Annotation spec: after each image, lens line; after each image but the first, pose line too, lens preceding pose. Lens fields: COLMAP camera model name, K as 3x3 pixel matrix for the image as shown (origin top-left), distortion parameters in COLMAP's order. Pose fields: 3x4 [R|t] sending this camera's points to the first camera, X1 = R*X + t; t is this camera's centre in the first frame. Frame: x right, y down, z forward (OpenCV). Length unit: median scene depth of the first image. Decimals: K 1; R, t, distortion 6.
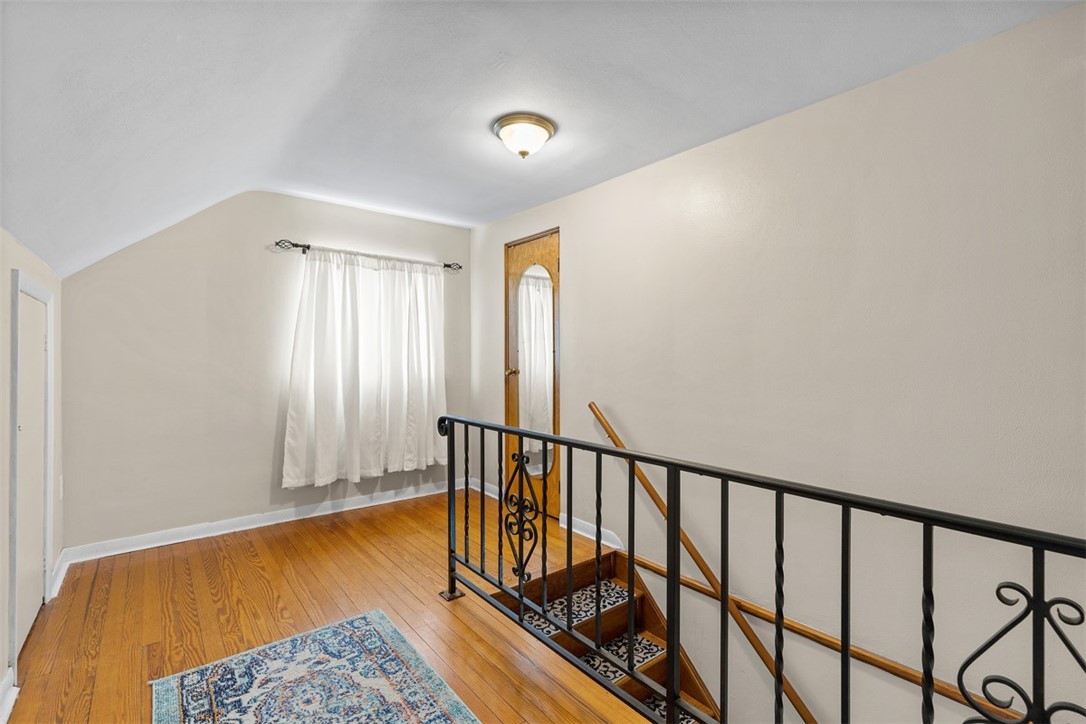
lens RADIAL K [[494.3, 0, 545.9], [0, 494.3, 363.2], [0, 0, 1]] dist [0.008074, 0.000981]
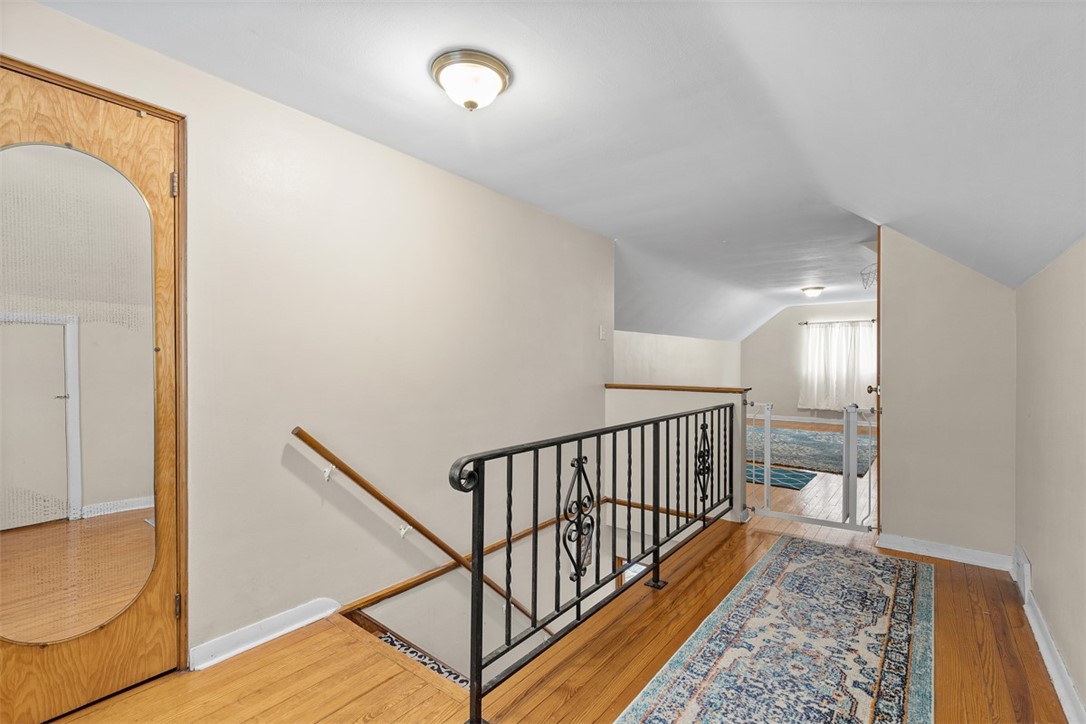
lens RADIAL K [[494.3, 0, 547.8], [0, 494.3, 359.8], [0, 0, 1]] dist [0.008074, 0.000981]
pose [[-0.237824, -0.004557, 0.971298, -1.054308], [0.000583, 0.999988, 0.004835, -0.024790], [-0.971308, 0.001716, -0.237818, 1.332389]]
